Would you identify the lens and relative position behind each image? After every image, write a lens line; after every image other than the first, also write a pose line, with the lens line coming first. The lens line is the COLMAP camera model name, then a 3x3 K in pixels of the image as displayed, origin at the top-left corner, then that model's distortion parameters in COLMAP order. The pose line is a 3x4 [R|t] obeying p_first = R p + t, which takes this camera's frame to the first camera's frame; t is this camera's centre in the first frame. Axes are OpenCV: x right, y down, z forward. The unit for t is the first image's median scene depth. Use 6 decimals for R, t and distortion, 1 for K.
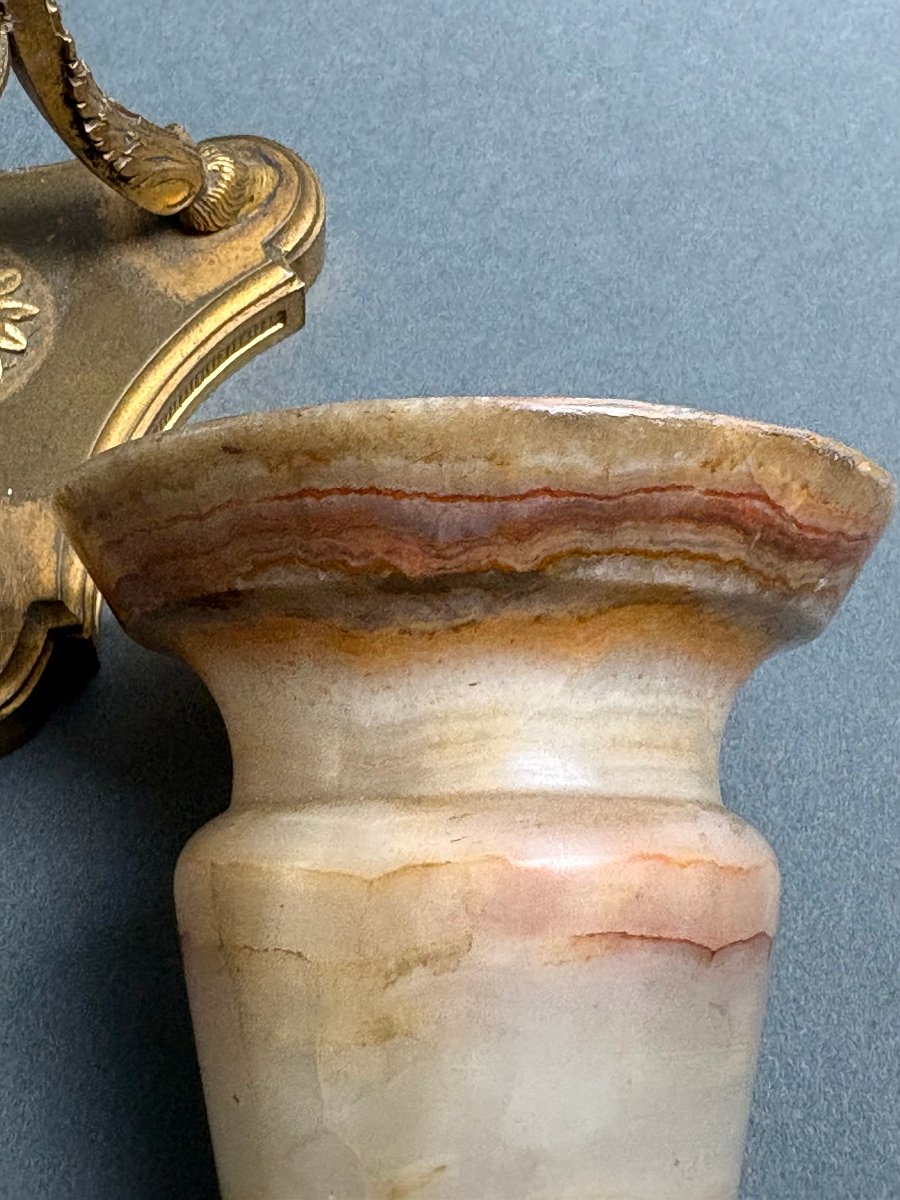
lens RADIAL K [[2238.8, 0, 507.5], [0, 2238.8, 598.8], [0, 0, 1]] dist [0.005764, 0.080844]
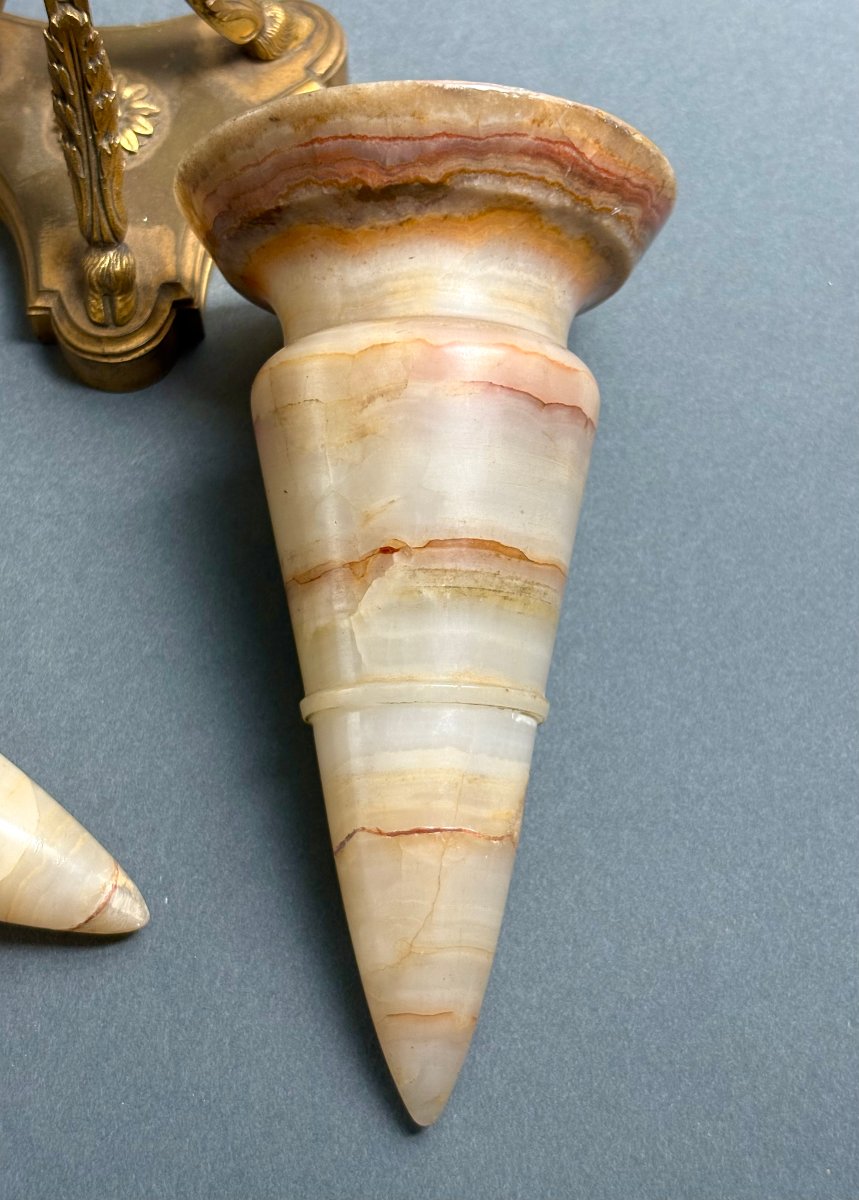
lens RADIAL K [[1842.5, 0, 429.5], [0, 1842.5, 600.0], [0, 0, 1]] dist [0.258120, -1.294503]
pose [[0.998262, -0.008282, -0.058340, 0.085736], [0.012303, 0.997548, 0.068894, 0.213876], [0.057626, -0.069492, 0.995917, -0.516226]]
